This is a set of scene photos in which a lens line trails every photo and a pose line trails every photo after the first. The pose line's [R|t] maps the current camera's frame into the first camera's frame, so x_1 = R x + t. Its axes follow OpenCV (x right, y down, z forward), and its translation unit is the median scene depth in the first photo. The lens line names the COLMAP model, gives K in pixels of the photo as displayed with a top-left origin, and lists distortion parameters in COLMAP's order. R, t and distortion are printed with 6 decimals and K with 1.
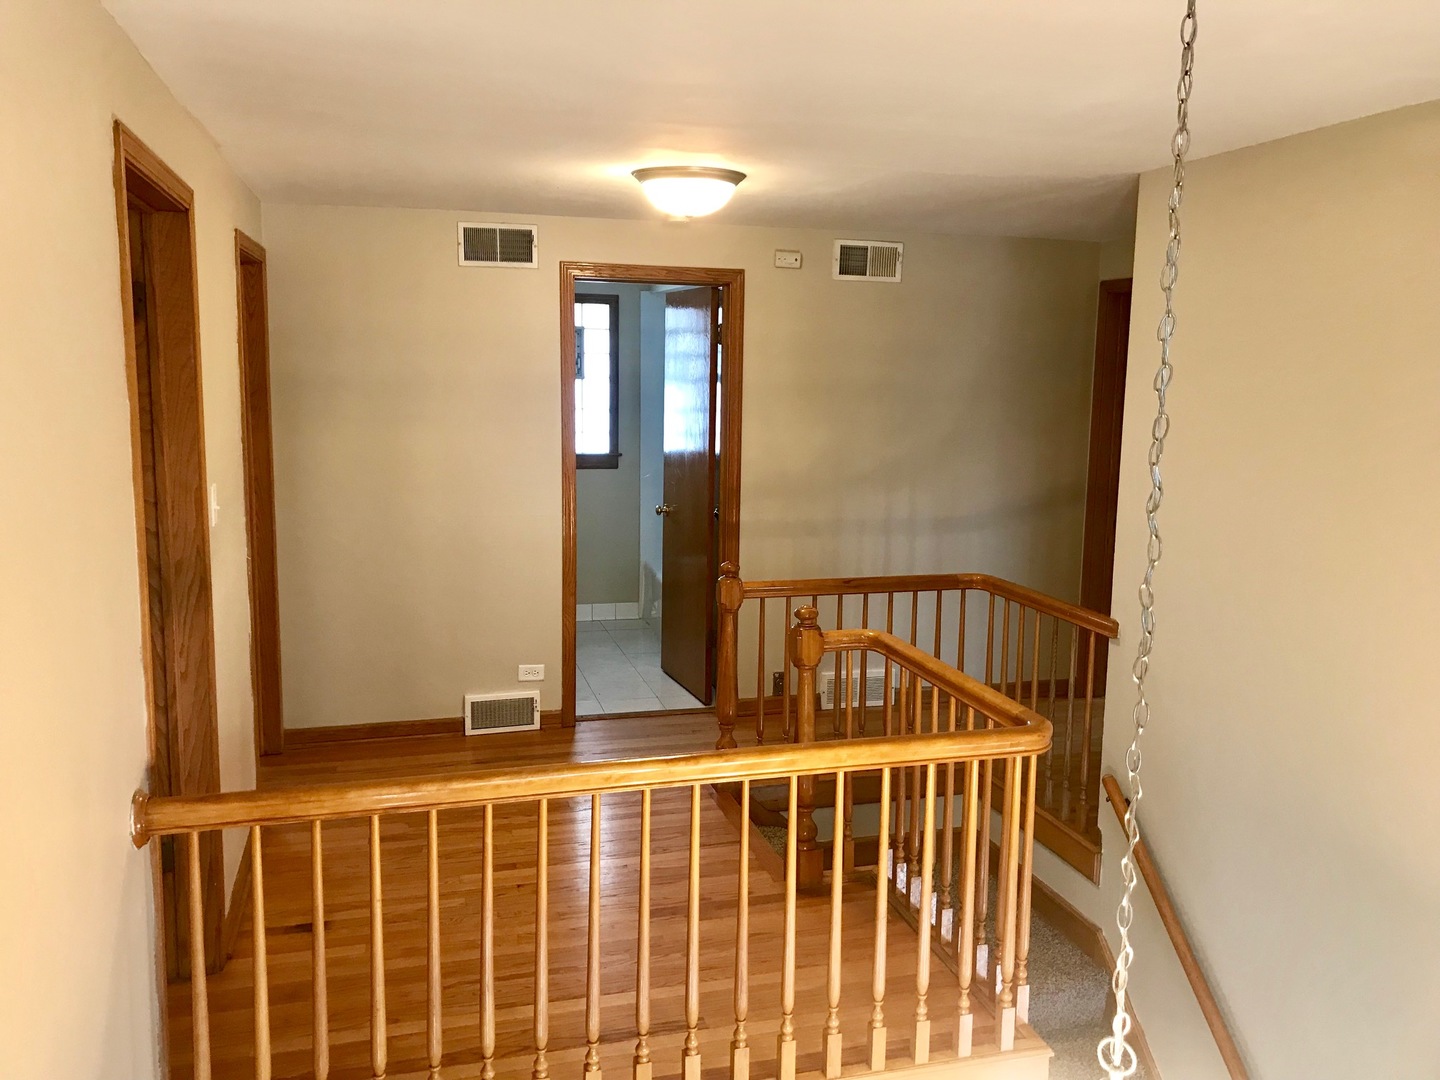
lens RADIAL K [[1184.6, 0, 720.0], [0, 1184.6, 540.0], [0, 0, 1]] dist [0.047561, -0.057977]
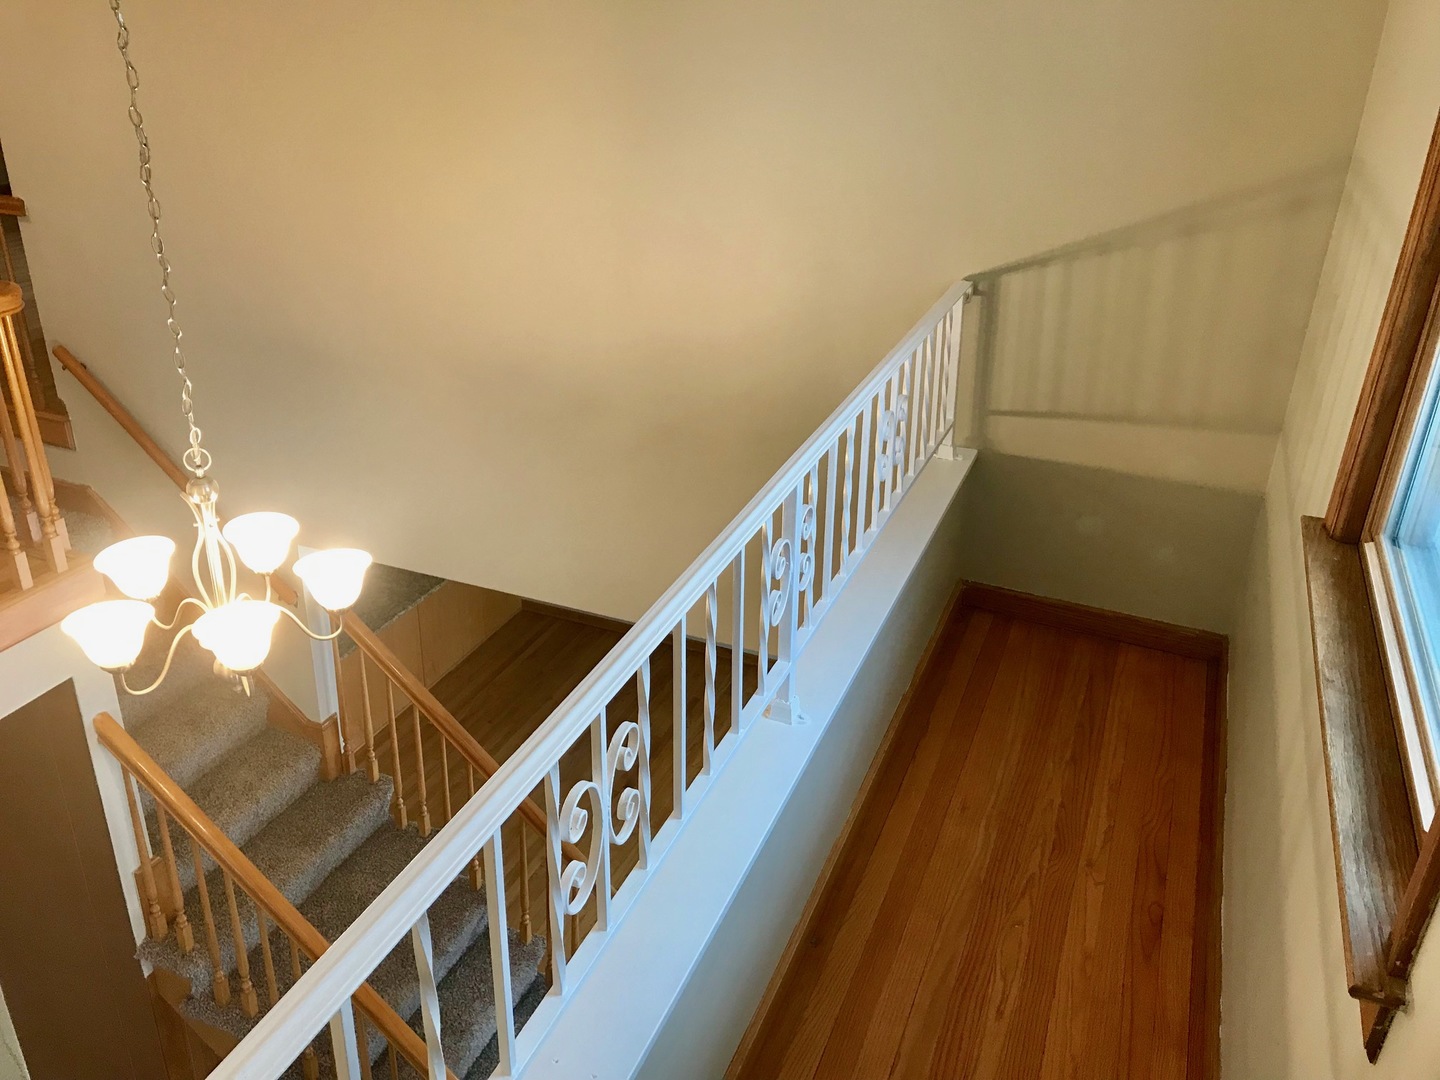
lens RADIAL K [[1184.6, 0, 720.0], [0, 1184.6, 540.0], [0, 0, 1]] dist [0.047561, -0.057977]
pose [[0.616688, -0.340908, 0.709562, -0.187140], [0.093728, 0.926751, 0.363796, 0.032244], [-0.781608, -0.157842, 0.603469, -0.211134]]
